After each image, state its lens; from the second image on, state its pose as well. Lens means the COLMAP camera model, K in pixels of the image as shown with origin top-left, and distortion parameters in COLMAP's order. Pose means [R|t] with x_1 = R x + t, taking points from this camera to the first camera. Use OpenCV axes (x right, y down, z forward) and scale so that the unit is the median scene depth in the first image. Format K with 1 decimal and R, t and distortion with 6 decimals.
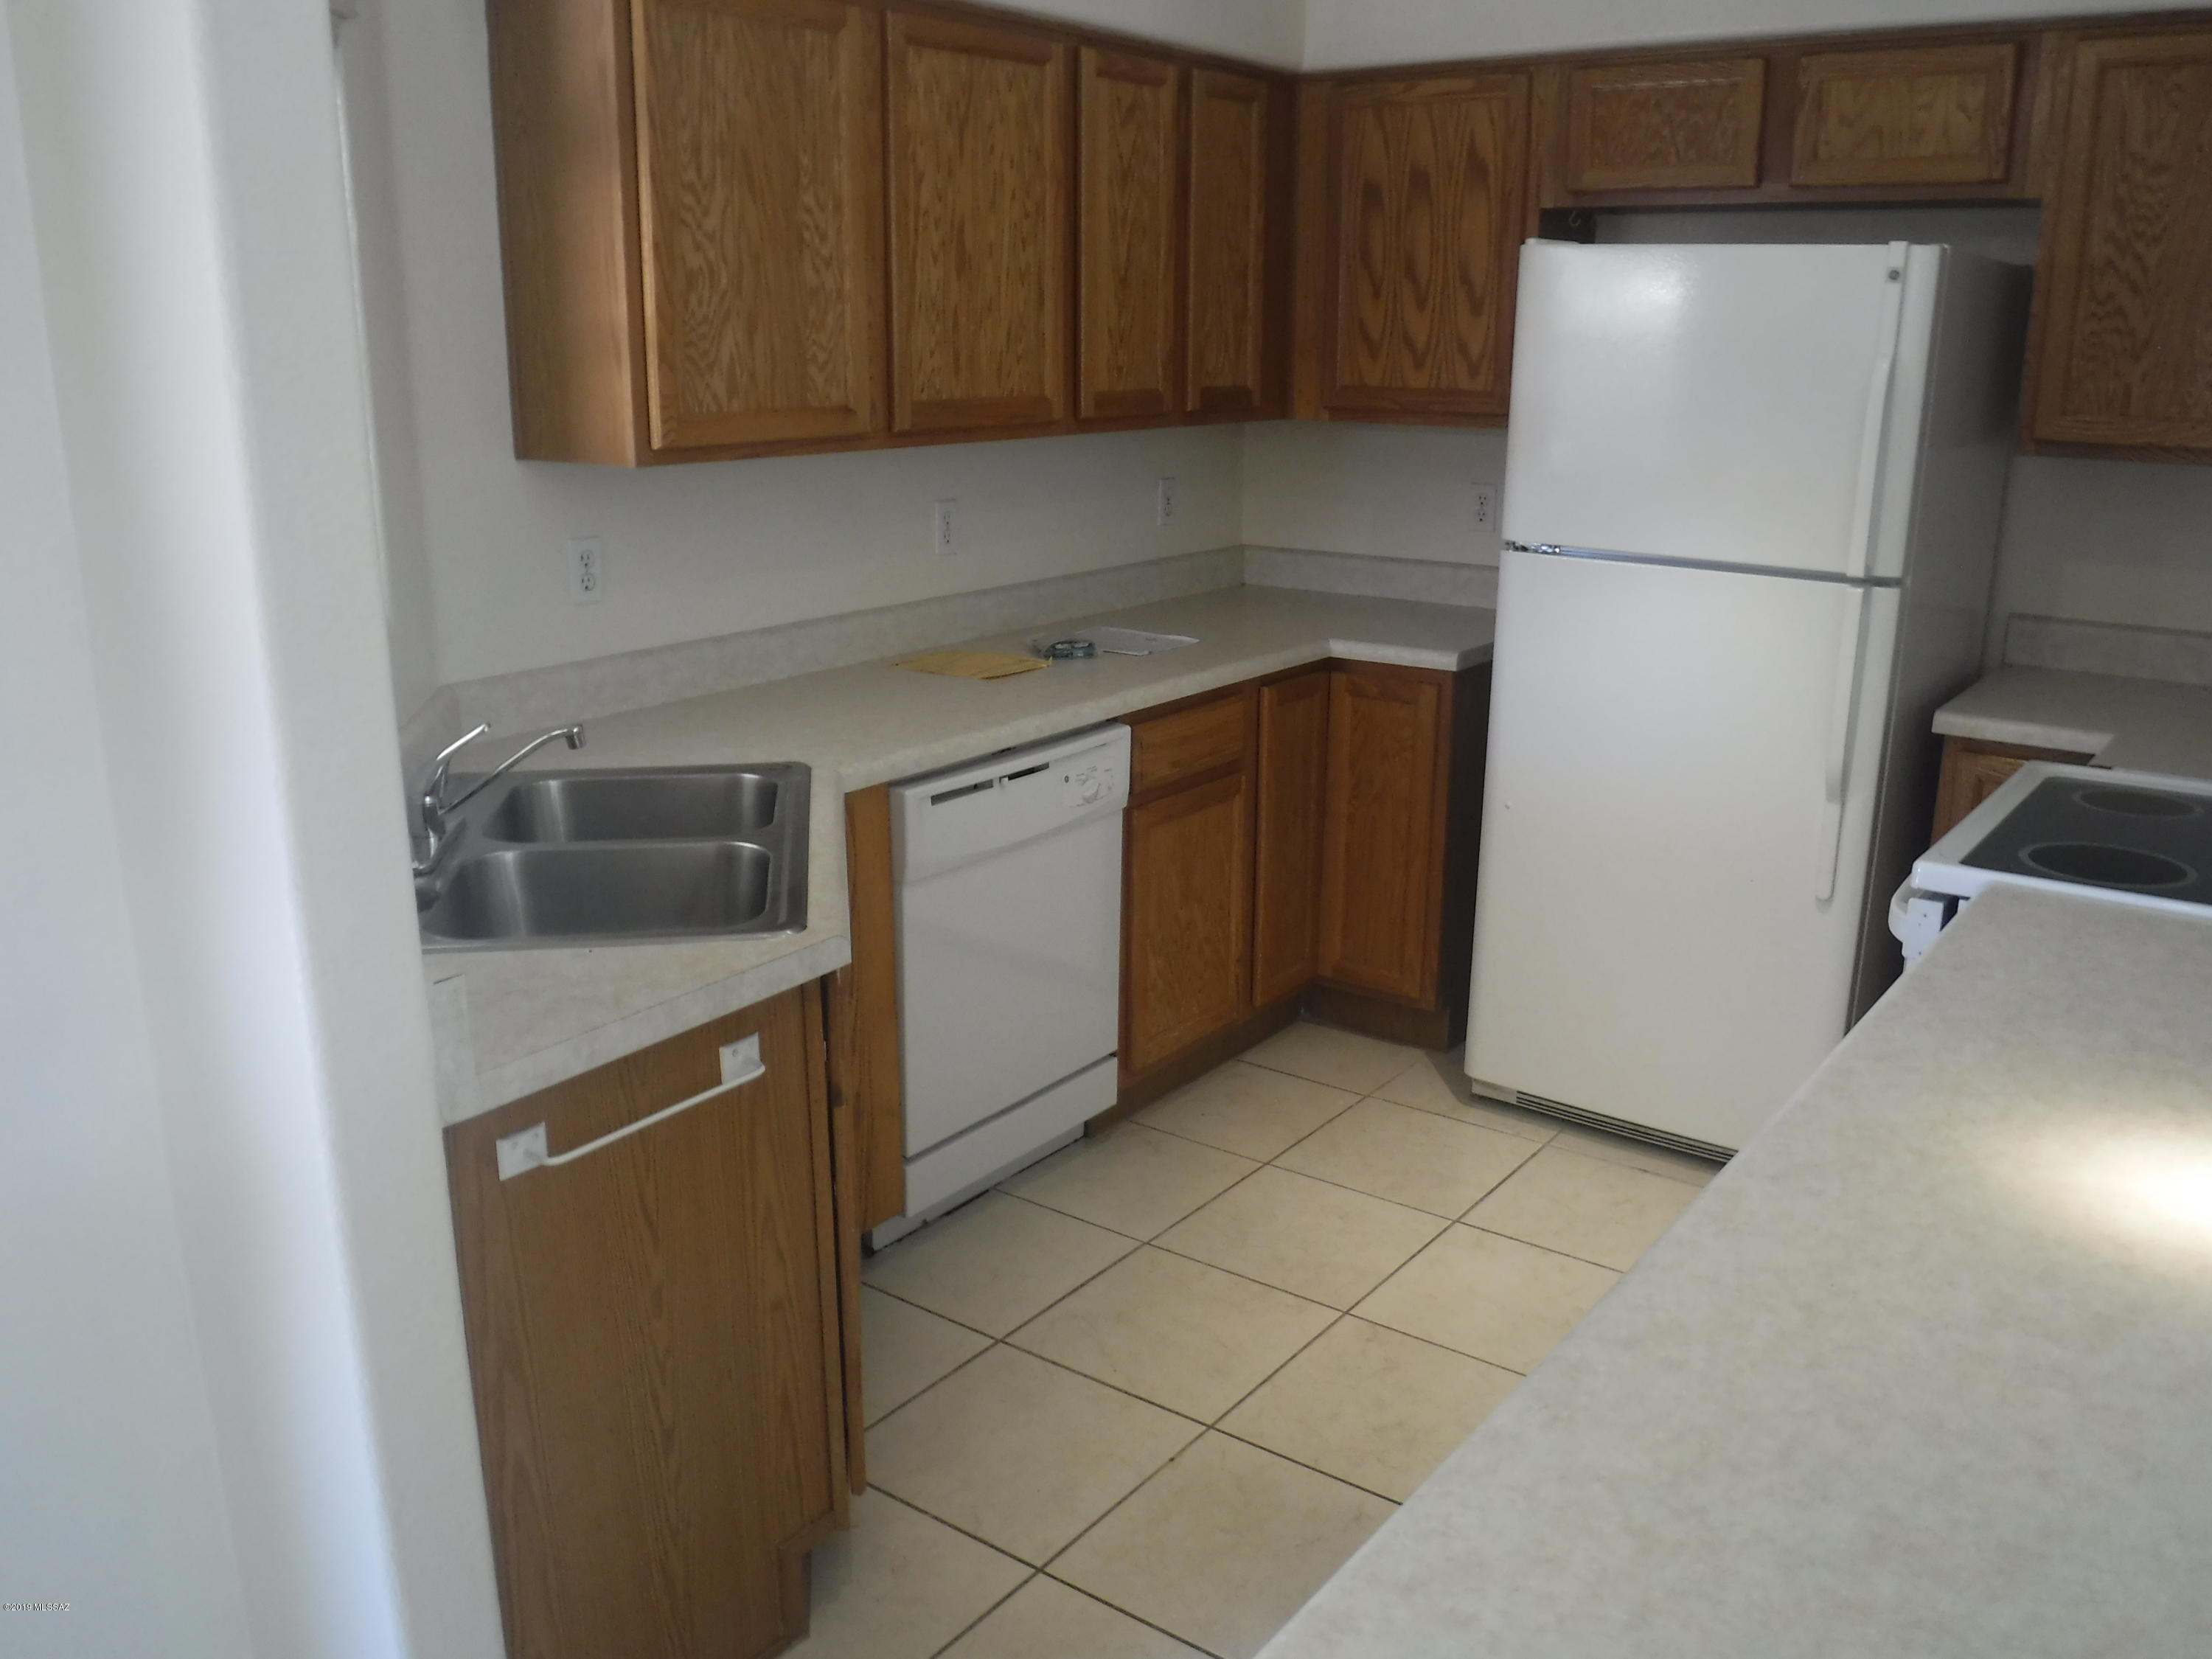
lens RADIAL K [[1846.6, 0, 1098.3], [0, 1846.6, 830.8], [0, 0, 1]] dist [-0.086729, 0.030124]
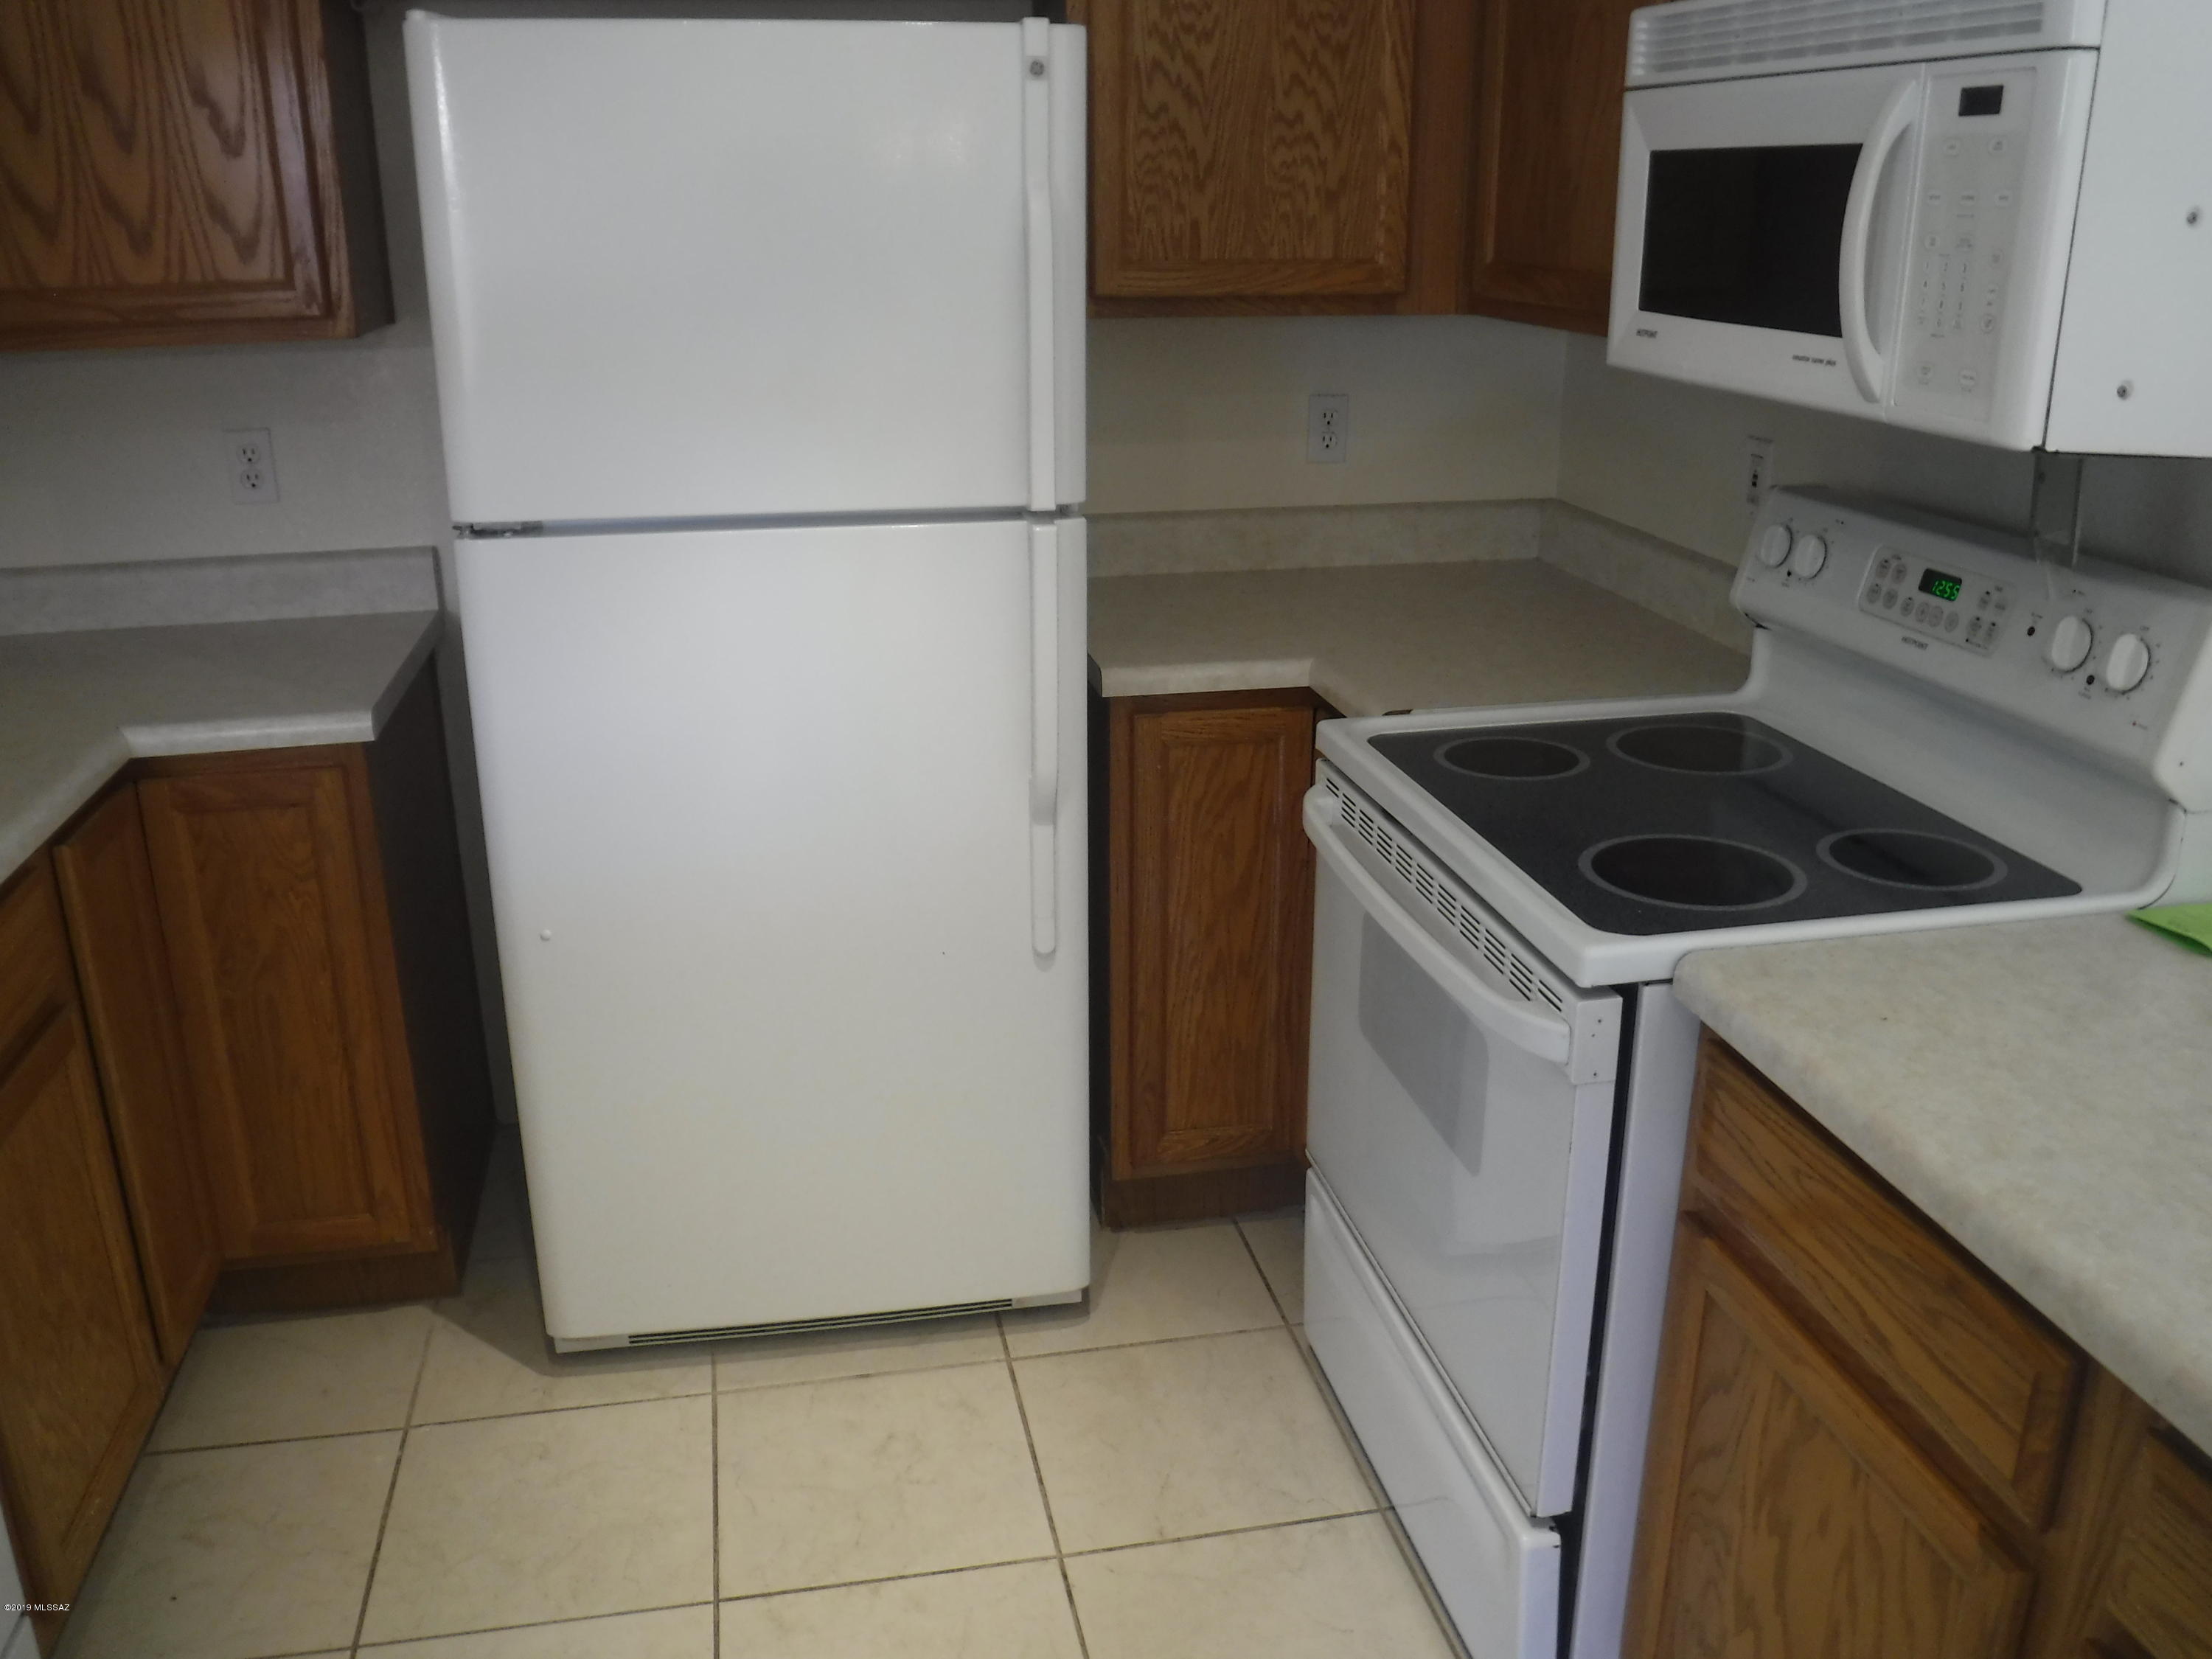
lens RADIAL K [[1846.6, 0, 1112.6], [0, 1846.6, 839.0], [0, 0, 1]] dist [-0.086729, 0.030124]
pose [[0.666028, -0.253751, 0.701439, -0.078661], [0.205320, 0.966399, 0.154648, -0.099894], [-0.717112, 0.041020, 0.695749, 0.404472]]
